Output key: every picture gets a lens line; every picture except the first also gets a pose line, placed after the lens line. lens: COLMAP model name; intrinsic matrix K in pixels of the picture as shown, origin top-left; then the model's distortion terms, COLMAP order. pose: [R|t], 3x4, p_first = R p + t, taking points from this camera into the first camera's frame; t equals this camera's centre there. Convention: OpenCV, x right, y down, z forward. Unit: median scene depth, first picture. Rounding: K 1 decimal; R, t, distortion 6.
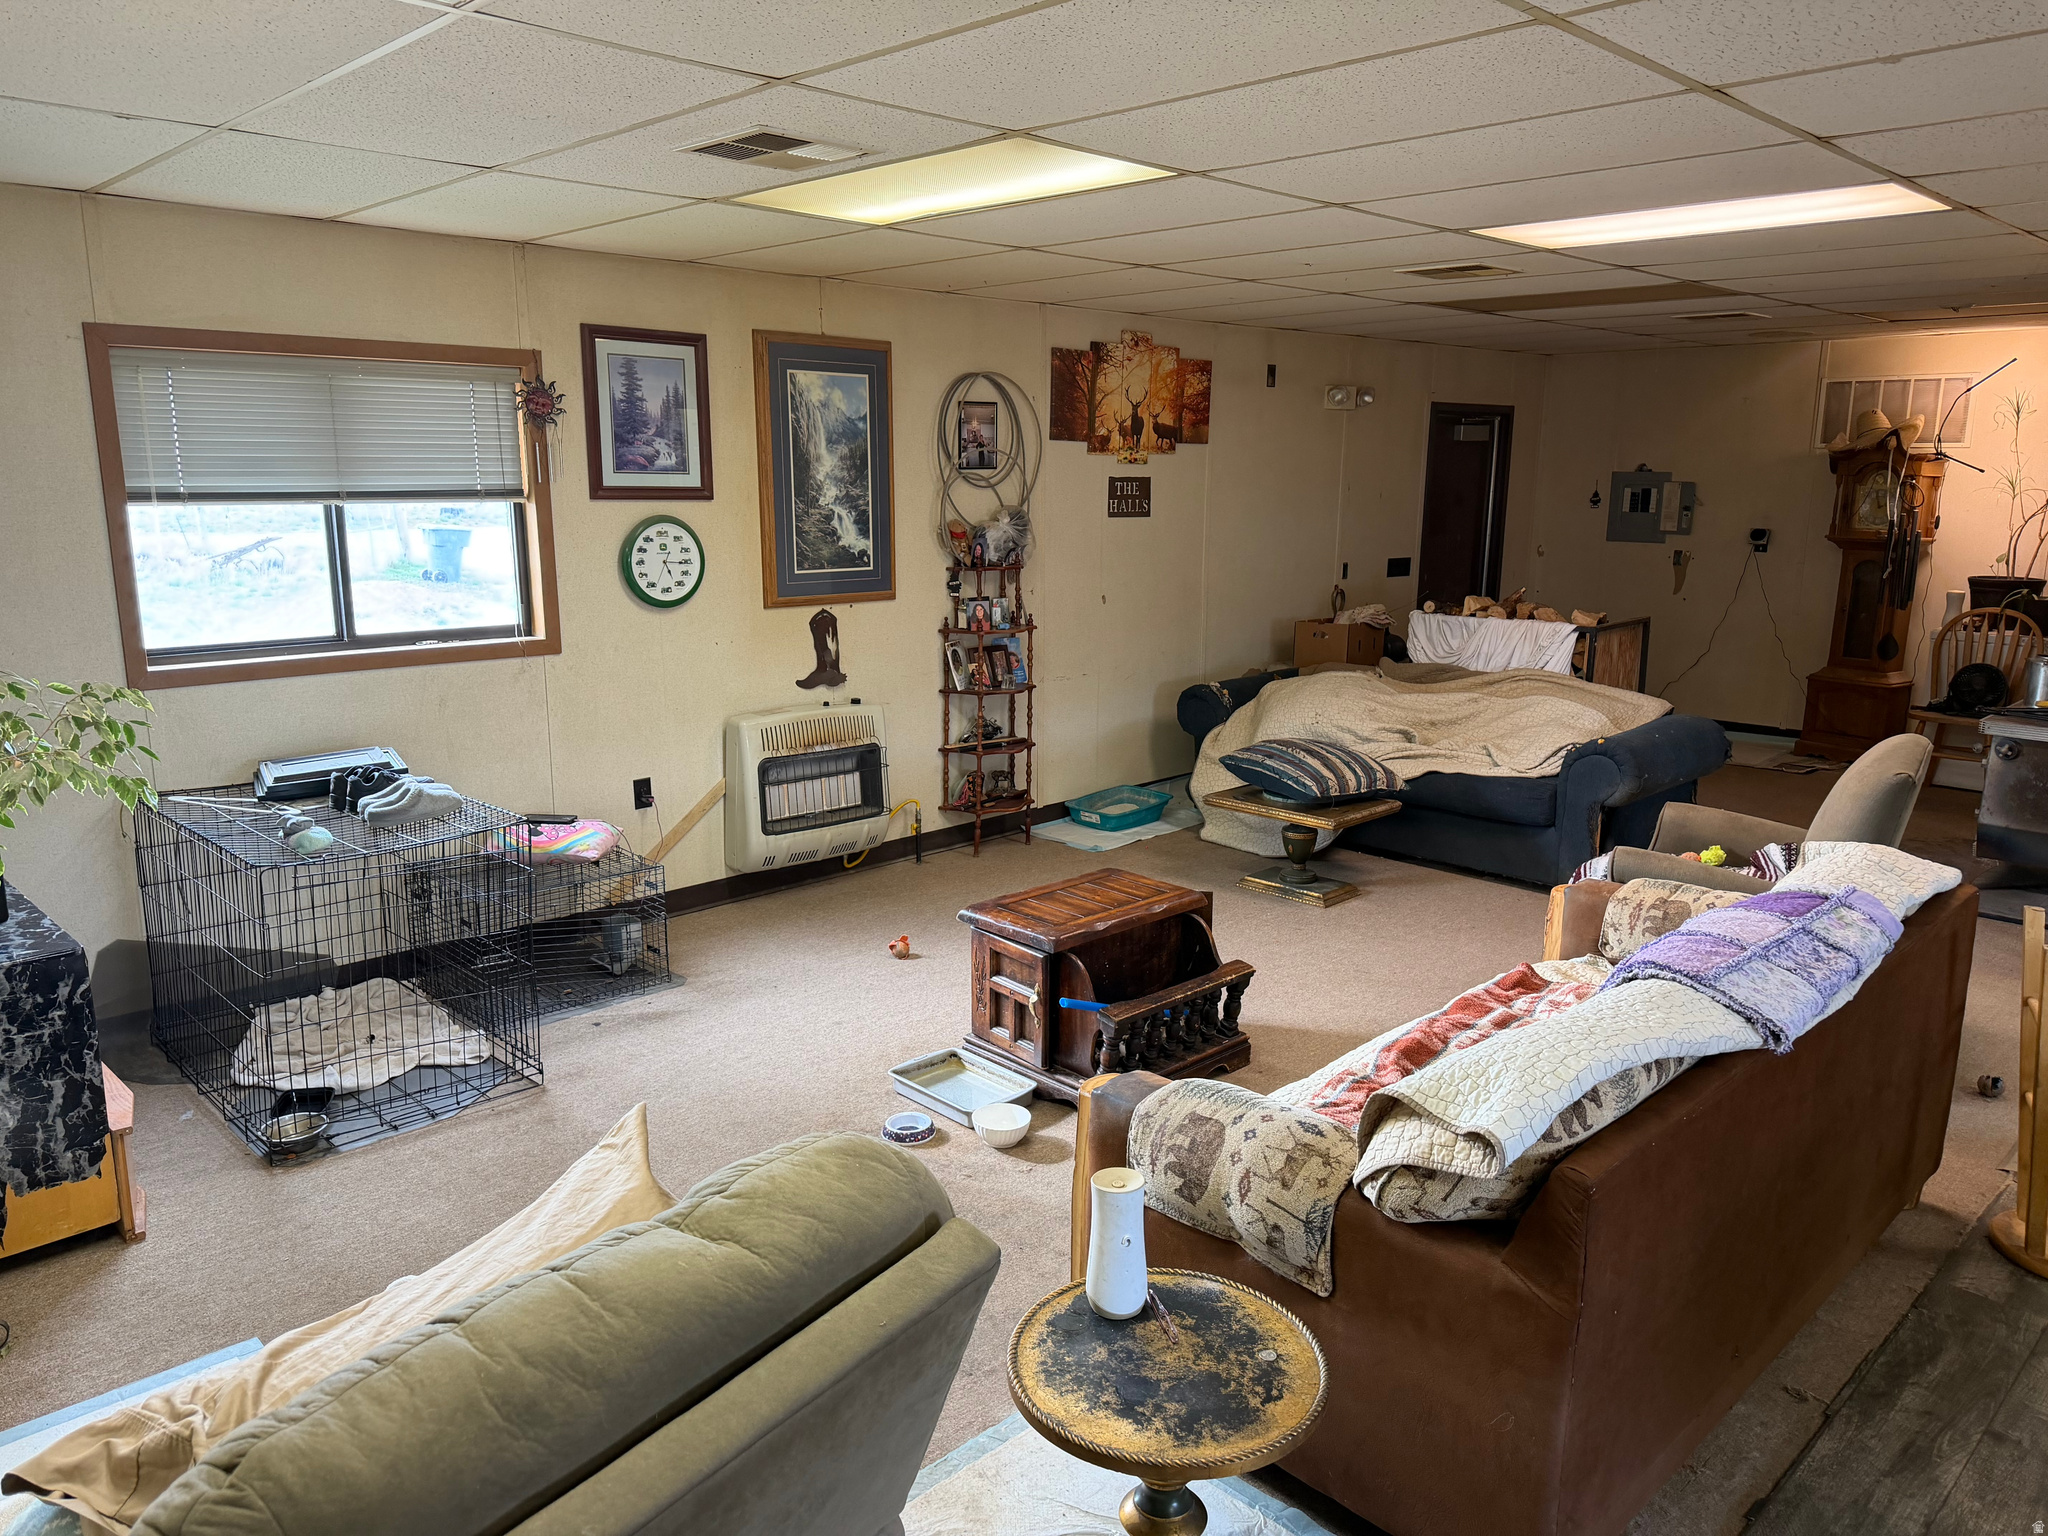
lens RADIAL K [[1448.7, 0, 893.3], [0, 1448.7, 863.8], [0, 0, 1]] dist [0.056849, -0.077329]
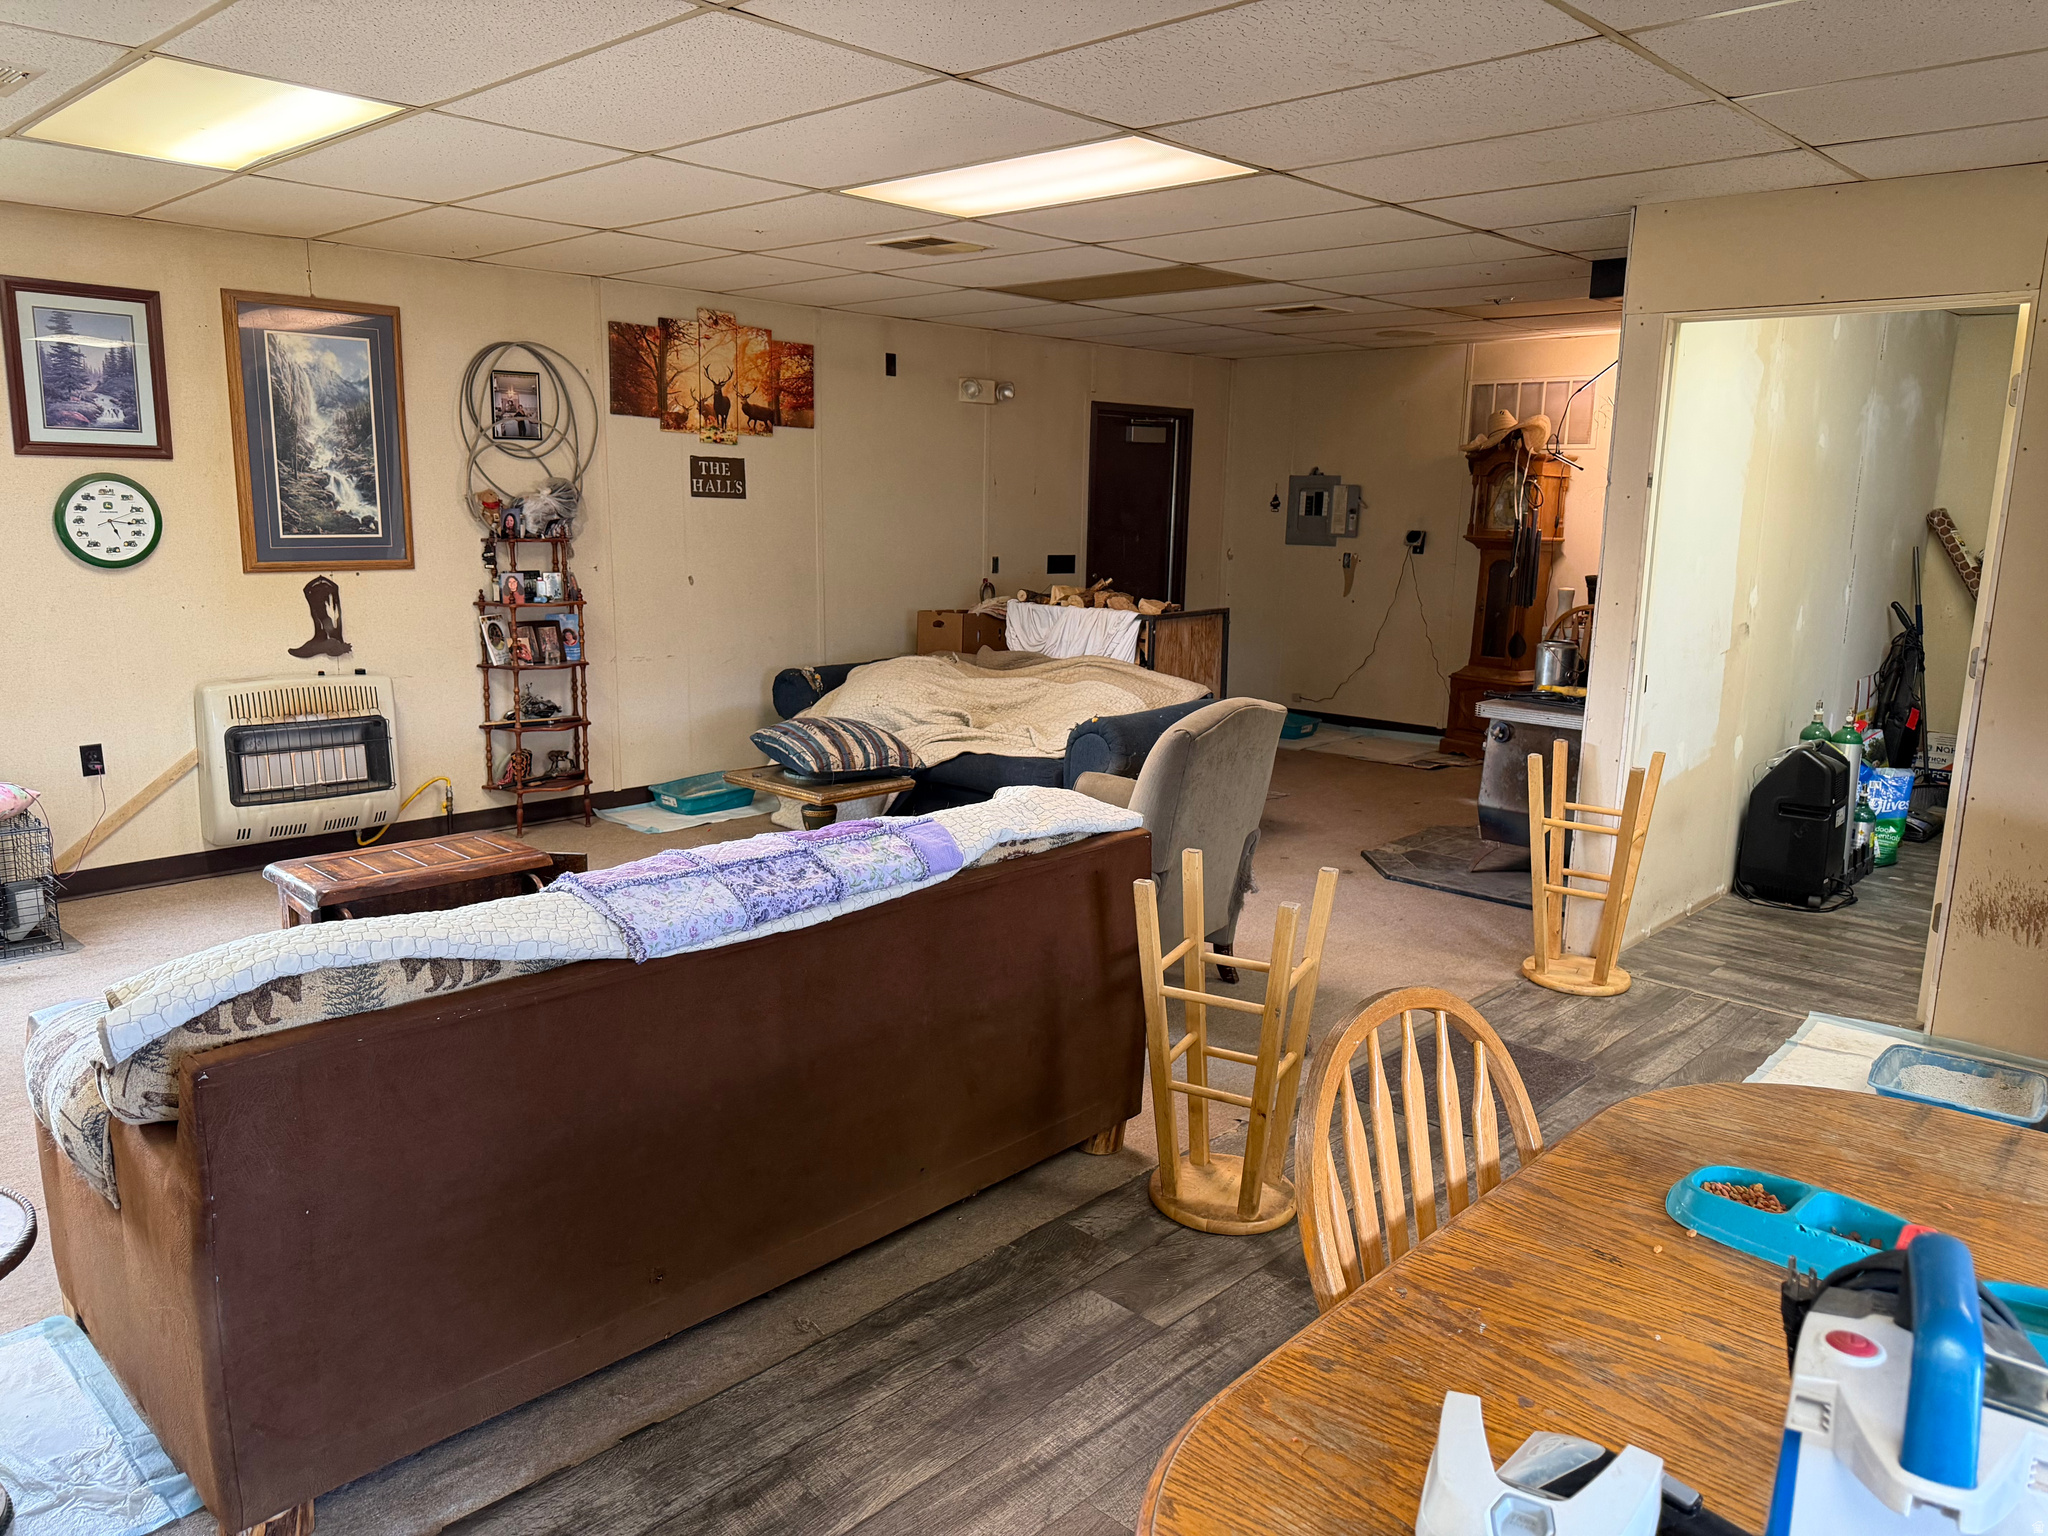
lens RADIAL K [[1448.7, 0, 1138.3], [0, 1448.7, 894.9], [0, 0, 1]] dist [0.056849, -0.077329]
pose [[0.999117, 0.004468, 0.041772, 0.435924], [-0.003834, 0.999876, -0.015243, 0.047787], [-0.041835, 0.015069, 0.999011, 0.004270]]
